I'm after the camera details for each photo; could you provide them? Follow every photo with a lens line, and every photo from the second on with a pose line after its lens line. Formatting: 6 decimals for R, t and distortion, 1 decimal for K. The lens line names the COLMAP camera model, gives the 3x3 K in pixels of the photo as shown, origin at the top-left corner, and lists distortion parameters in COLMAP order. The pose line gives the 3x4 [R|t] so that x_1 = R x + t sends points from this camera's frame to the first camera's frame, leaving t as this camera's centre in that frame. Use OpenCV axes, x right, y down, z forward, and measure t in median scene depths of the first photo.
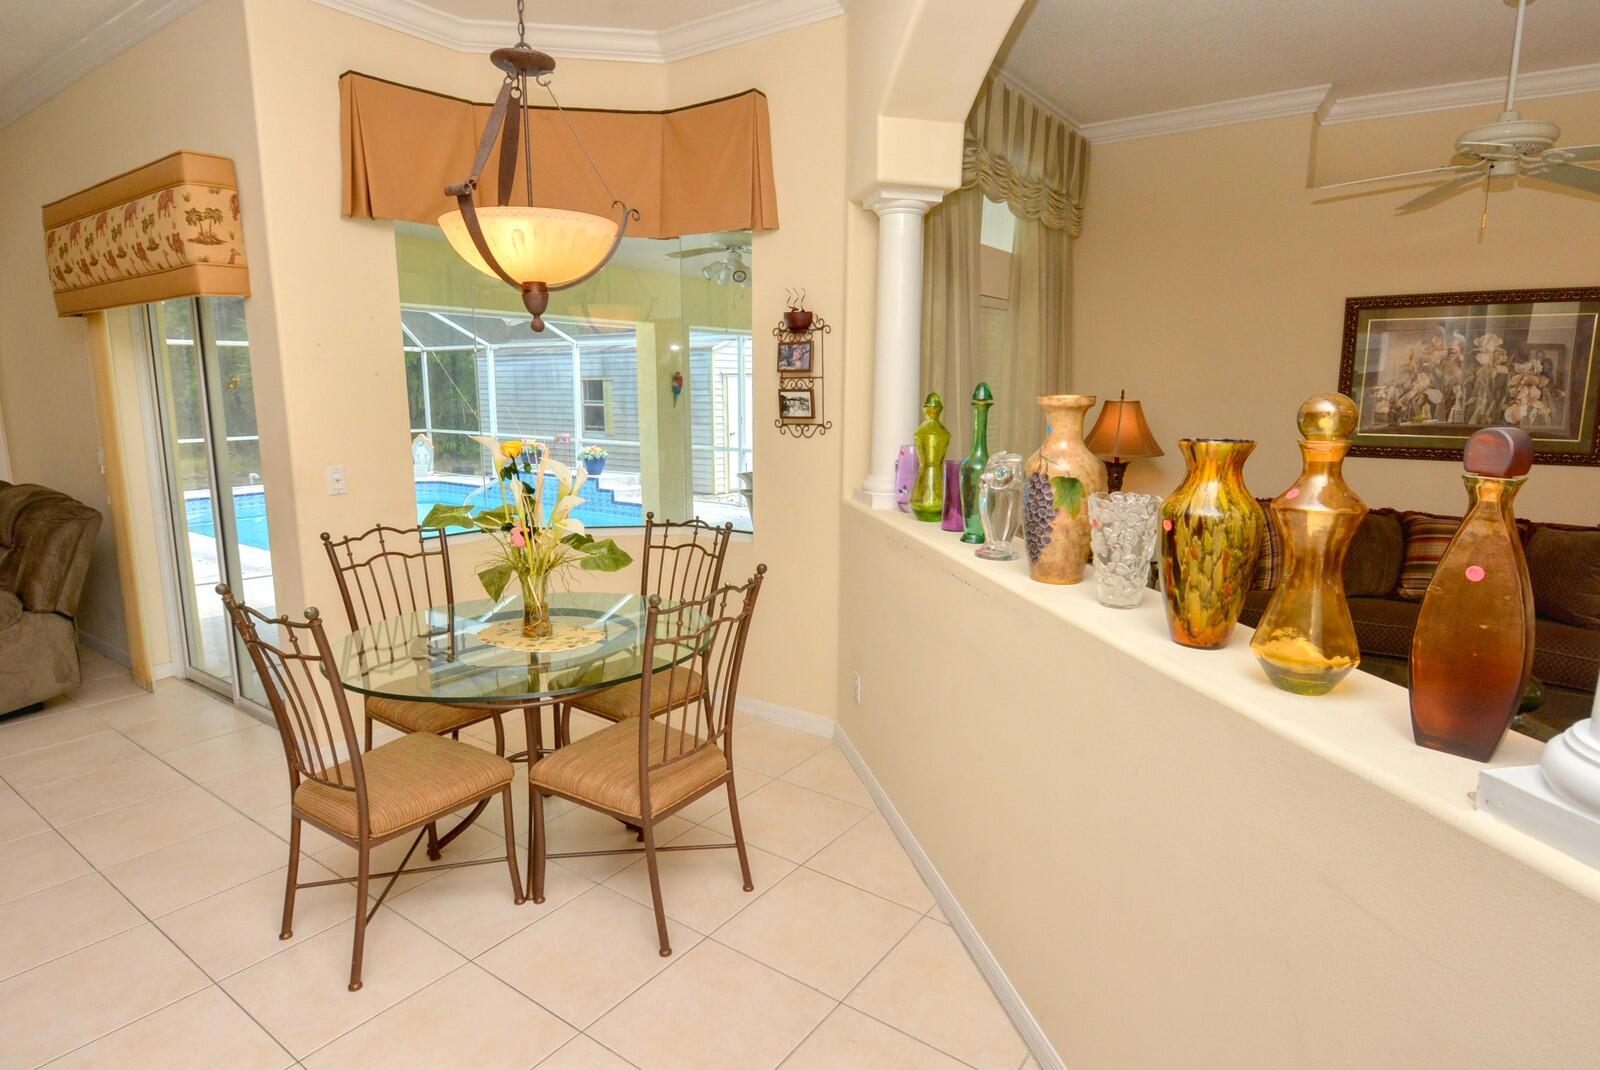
lens RADIAL K [[872.1, 0, 800.0], [0, 872.1, 535.0], [0, 0, 1]] dist [0.018456, -0.031487]
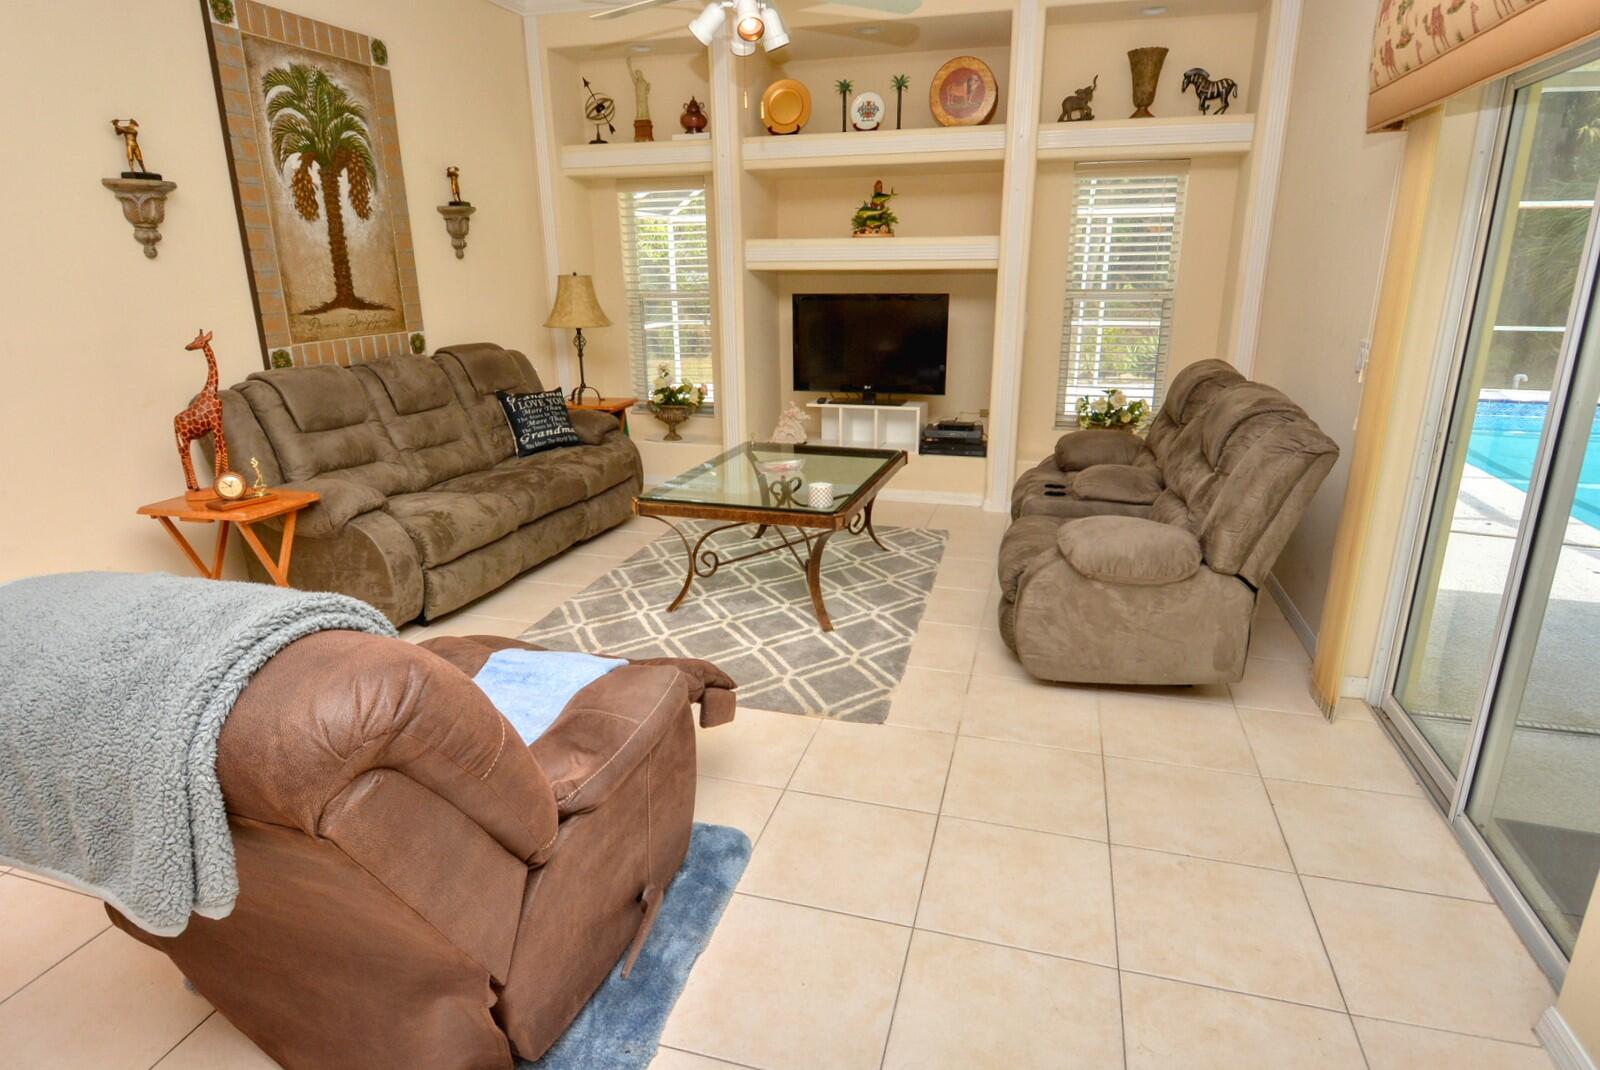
lens RADIAL K [[872.1, 0, 800.0], [0, 872.1, 535.0], [0, 0, 1]] dist [0.018456, -0.031487]
pose [[0.342136, 0.274331, -0.898713, -0.377984], [-0.154292, 0.959853, 0.234256, -0.059810], [0.926896, 0.058517, 0.370727, 0.437679]]
